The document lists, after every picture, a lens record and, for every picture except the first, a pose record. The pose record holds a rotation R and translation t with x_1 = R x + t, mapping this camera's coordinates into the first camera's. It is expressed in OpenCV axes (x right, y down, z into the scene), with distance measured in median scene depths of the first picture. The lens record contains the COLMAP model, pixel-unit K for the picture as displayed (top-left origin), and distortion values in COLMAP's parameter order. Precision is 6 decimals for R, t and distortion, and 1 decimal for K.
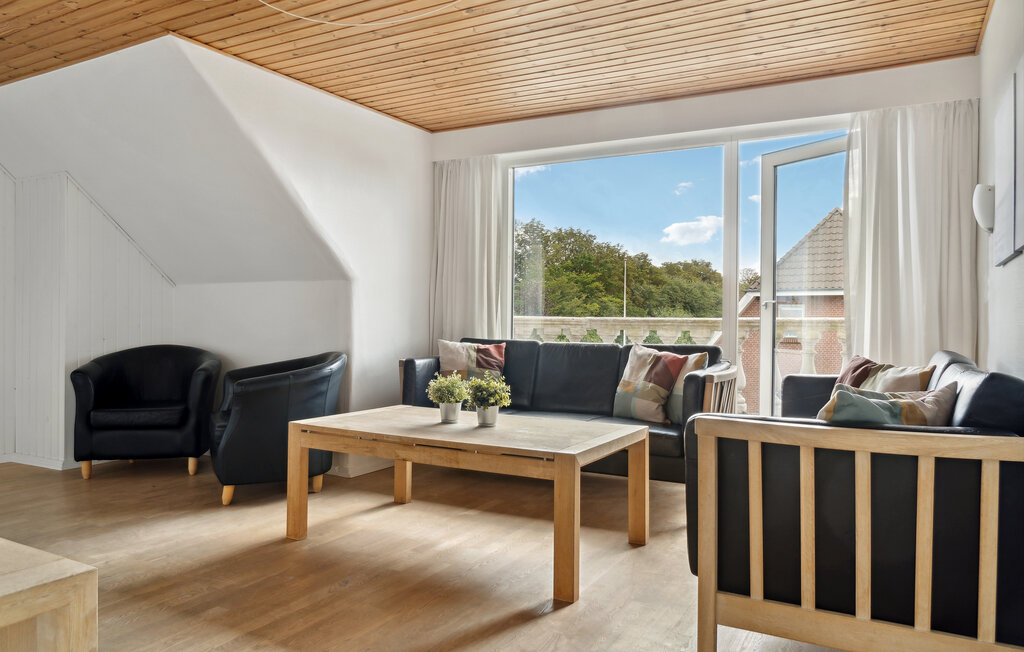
lens RADIAL K [[716.3, 0, 512.0], [0, 716.3, 326.0], [0, 0, 1]] dist [-0.003173, -0.001522]
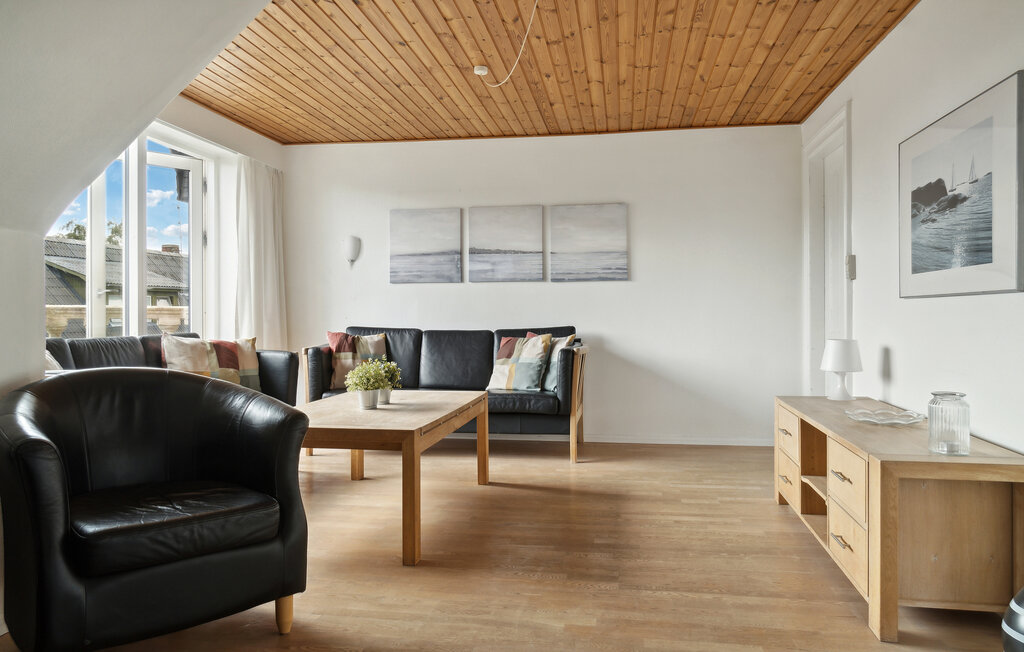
lens RADIAL K [[716.3, 0, 512.0], [0, 716.3, 326.0], [0, 0, 1]] dist [-0.003173, -0.001522]
pose [[-0.344142, -0.025897, 0.938560, -1.208408], [-0.002373, 0.999640, 0.026712, -0.017631], [-0.938915, 0.006965, -0.344080, 1.233752]]
